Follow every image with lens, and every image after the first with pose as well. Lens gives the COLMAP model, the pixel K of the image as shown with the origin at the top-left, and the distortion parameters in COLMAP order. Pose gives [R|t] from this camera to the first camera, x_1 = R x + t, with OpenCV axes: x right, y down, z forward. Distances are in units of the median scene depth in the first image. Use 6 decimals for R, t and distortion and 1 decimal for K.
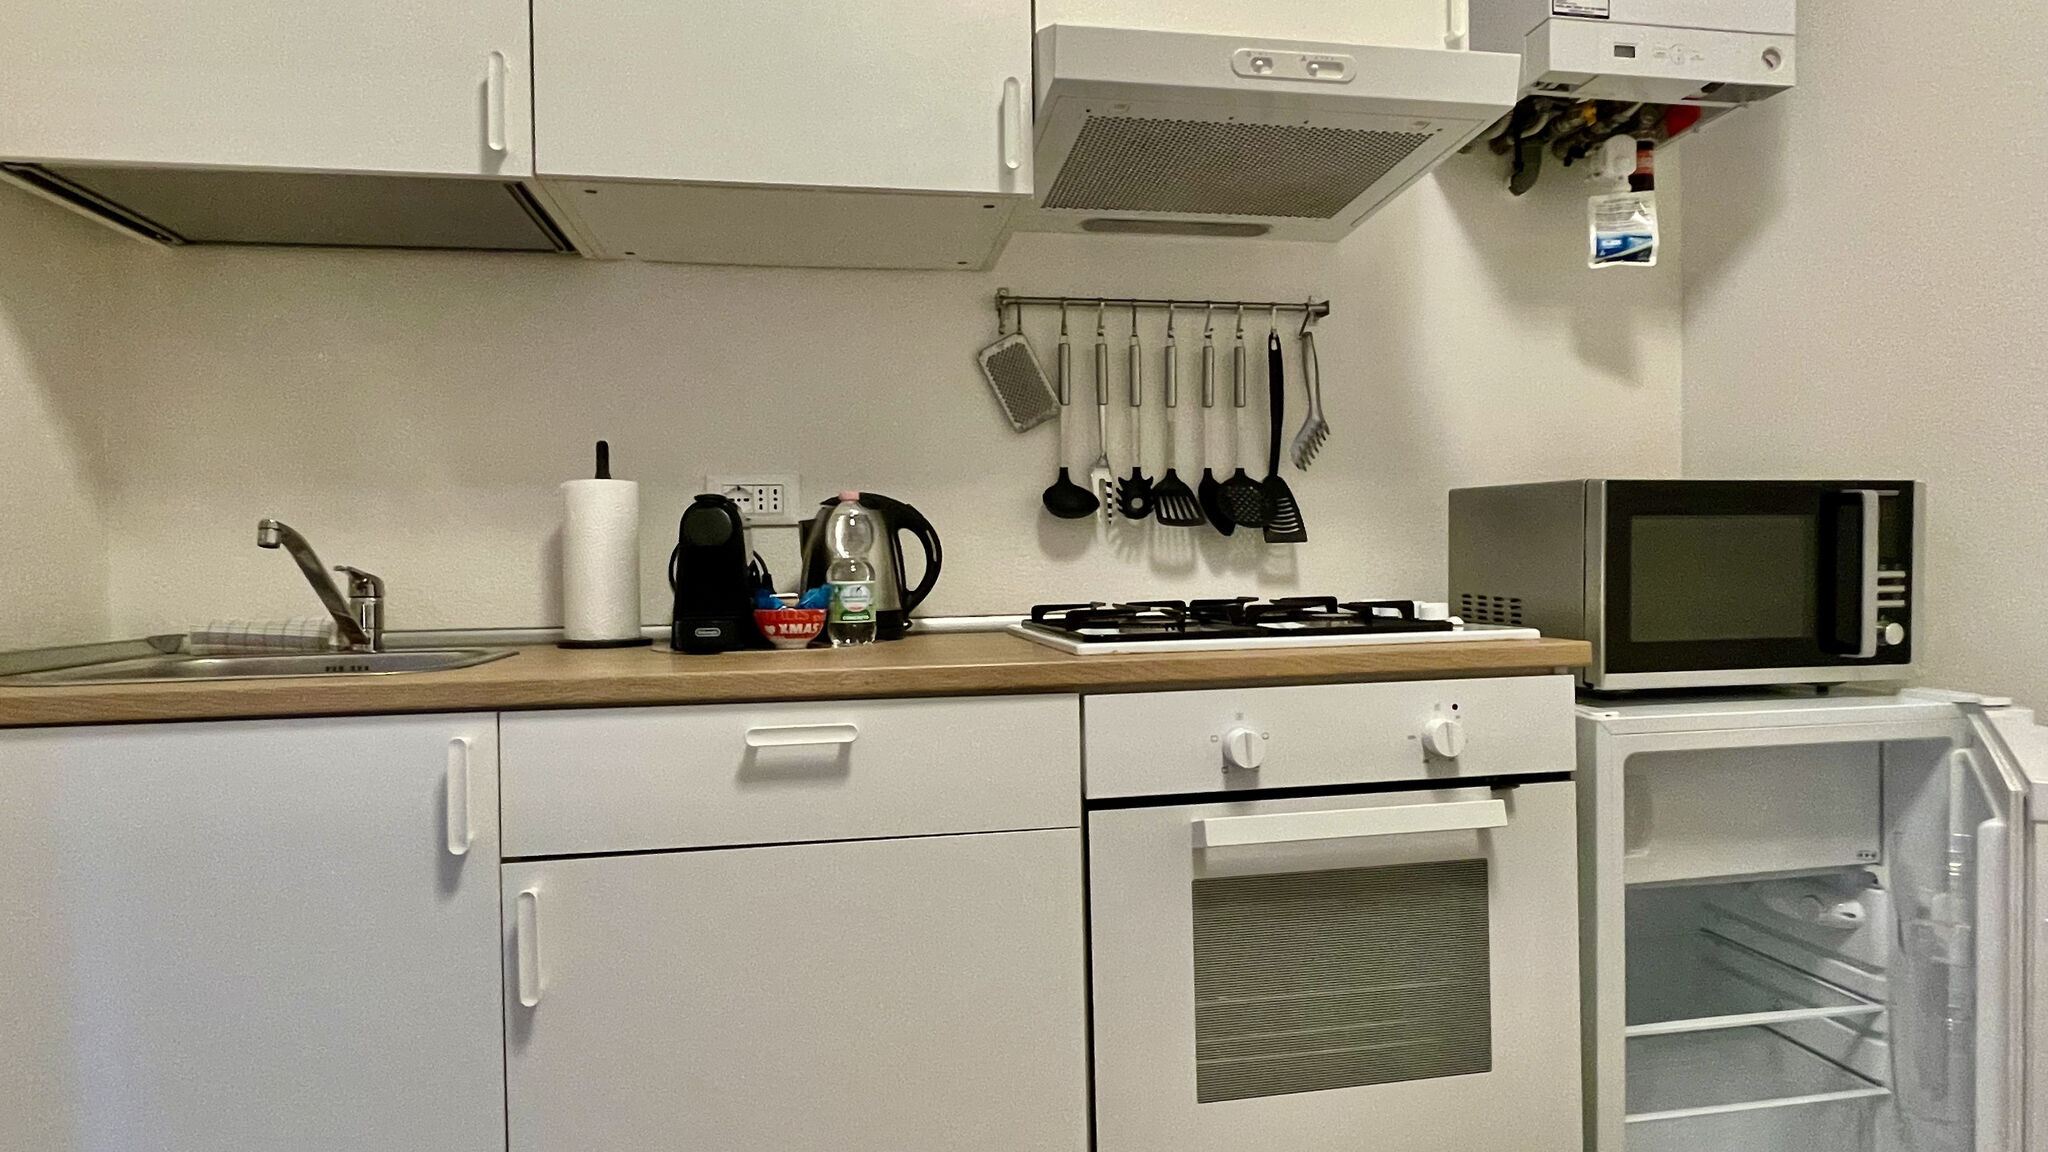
lens RADIAL K [[1211.2, 0, 1058.8], [0, 1211.2, 567.7], [0, 0, 1]] dist [0.001752, -0.003606]
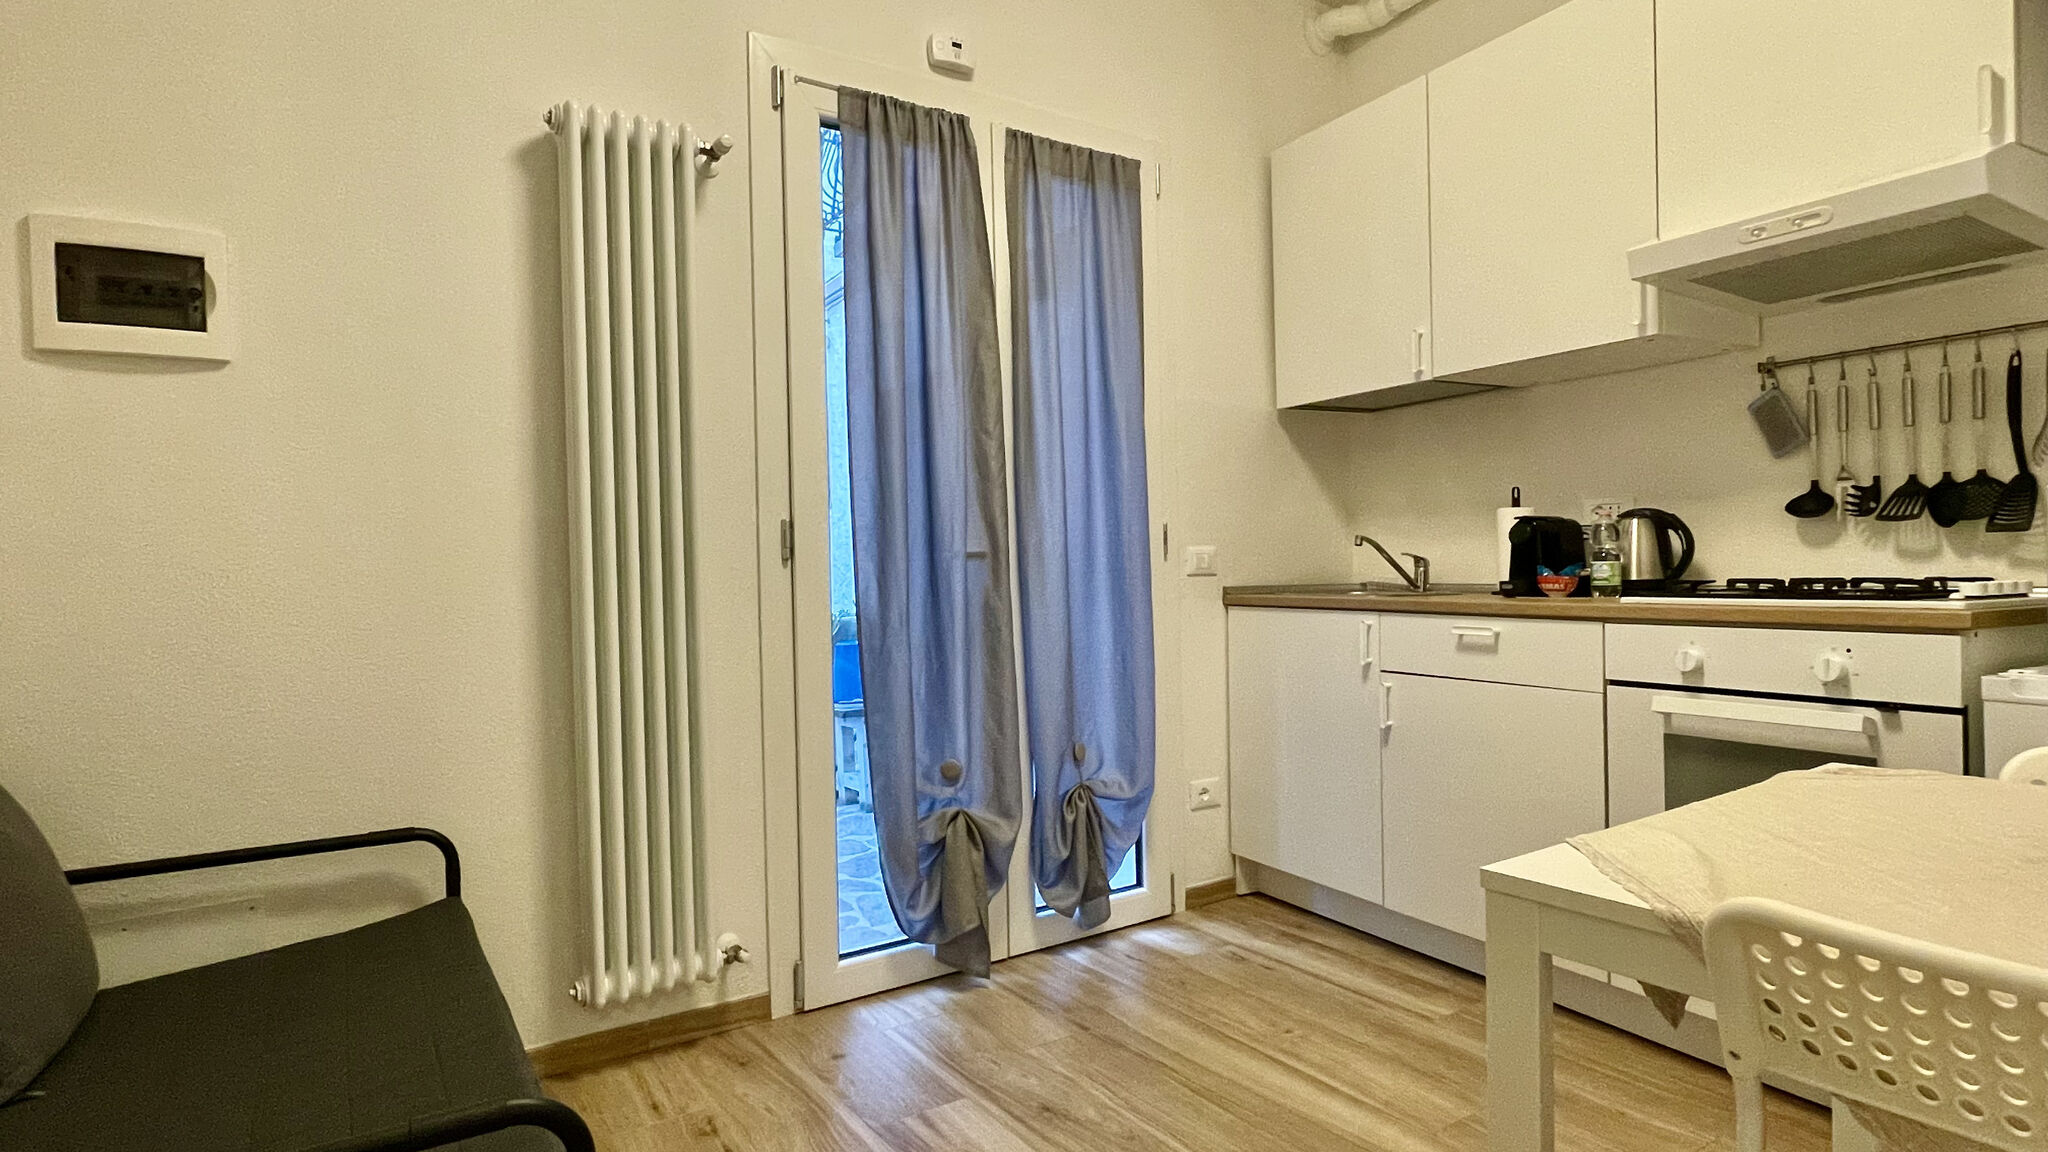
lens RADIAL K [[1114.2, 0, 1023.7], [0, 1114.2, 570.1], [0, 0, 1]] dist [-0.005567, -0.004800]
pose [[0.347997, 0.015040, -0.937375, 0.875156], [0.007013, 0.999802, 0.018645, -0.009675], [0.937469, -0.013062, 0.347823, -0.286819]]
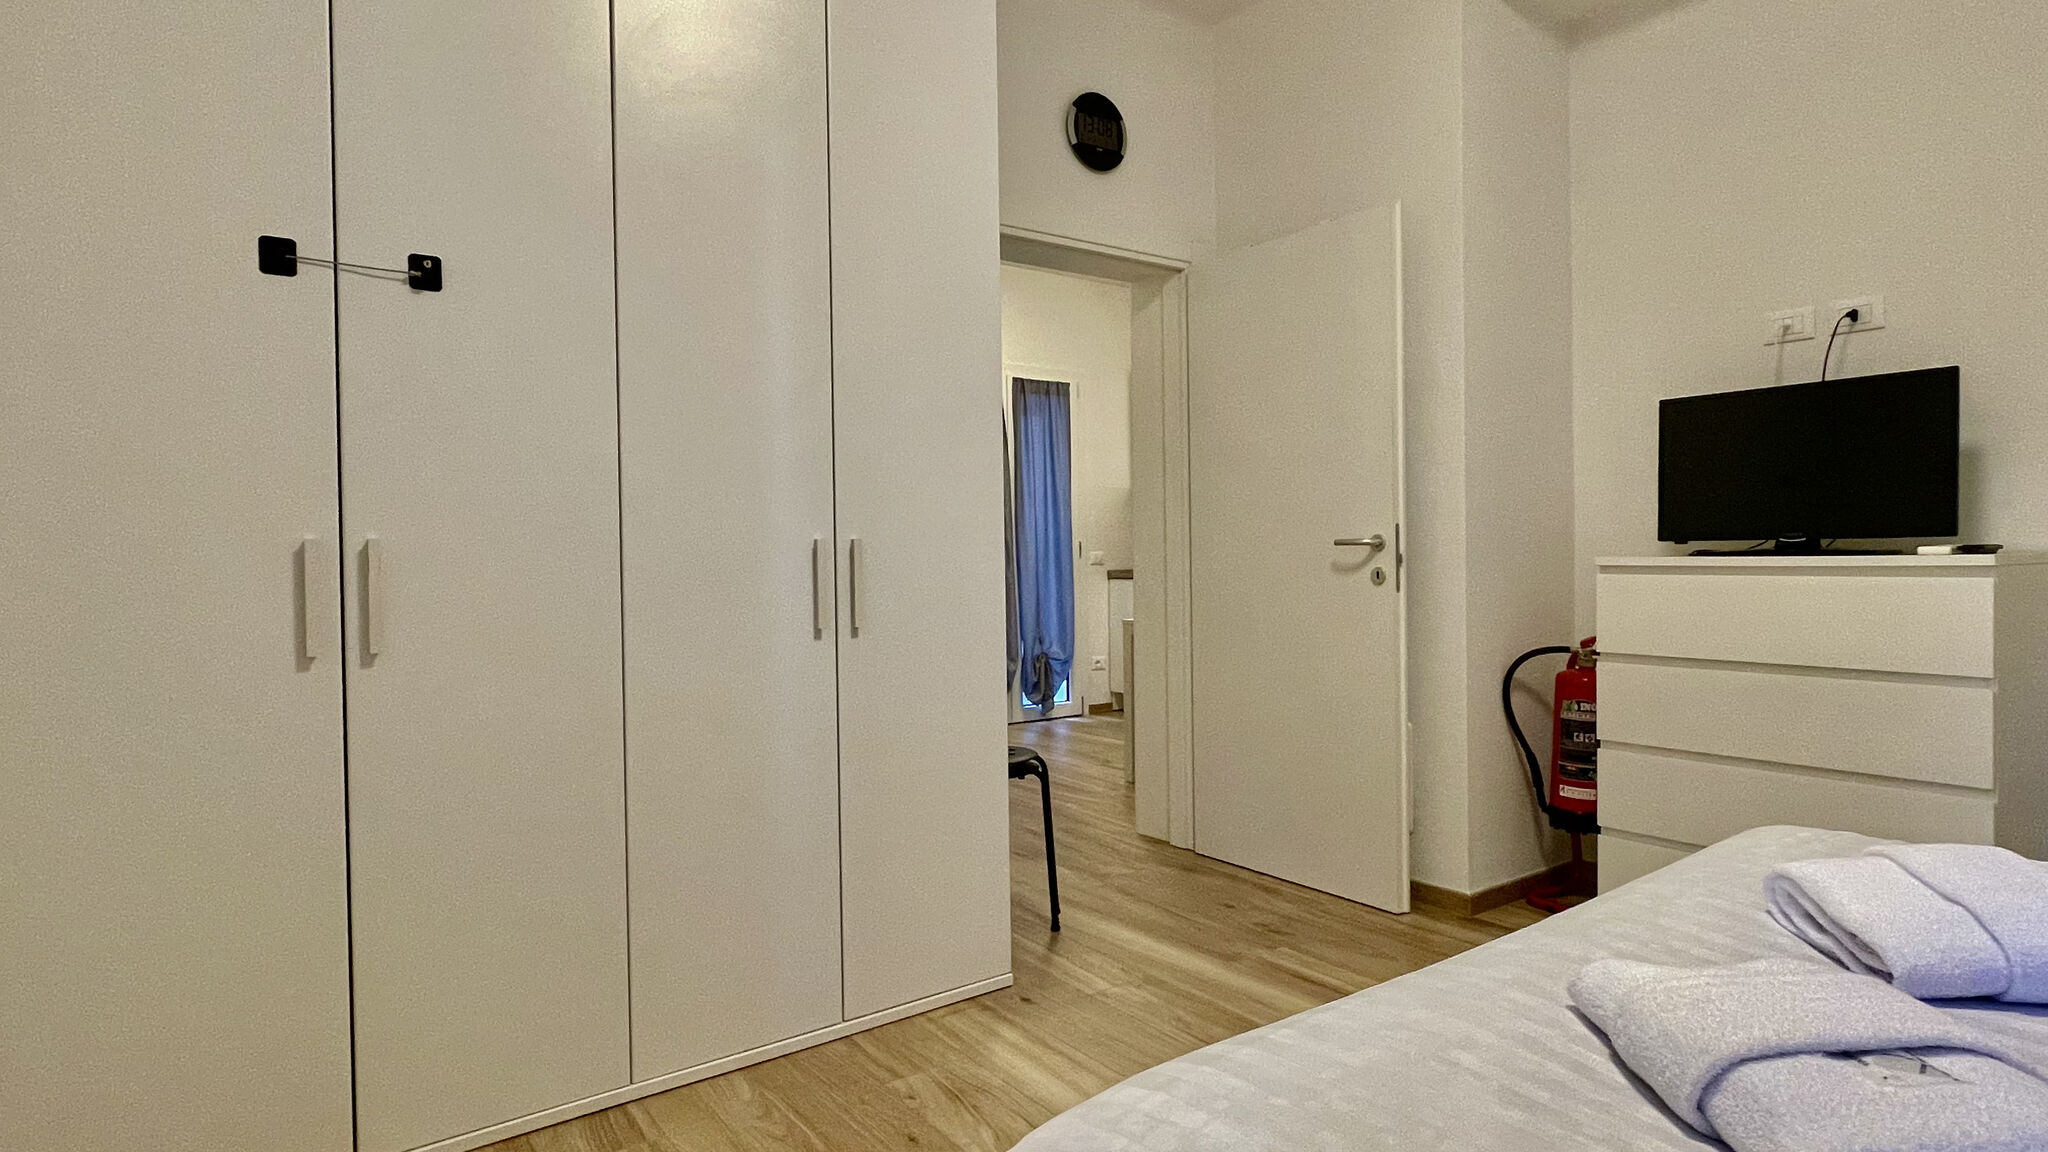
lens RADIAL K [[1114.2, 0, 1026.4], [0, 1114.2, 576.3], [0, 0, 1]] dist [-0.005567, -0.004800]
pose [[0.380426, 0.020852, -0.924576, 1.889416], [0.002103, 0.999724, 0.023412, -0.014200], [0.924809, -0.010851, 0.380277, -0.720203]]
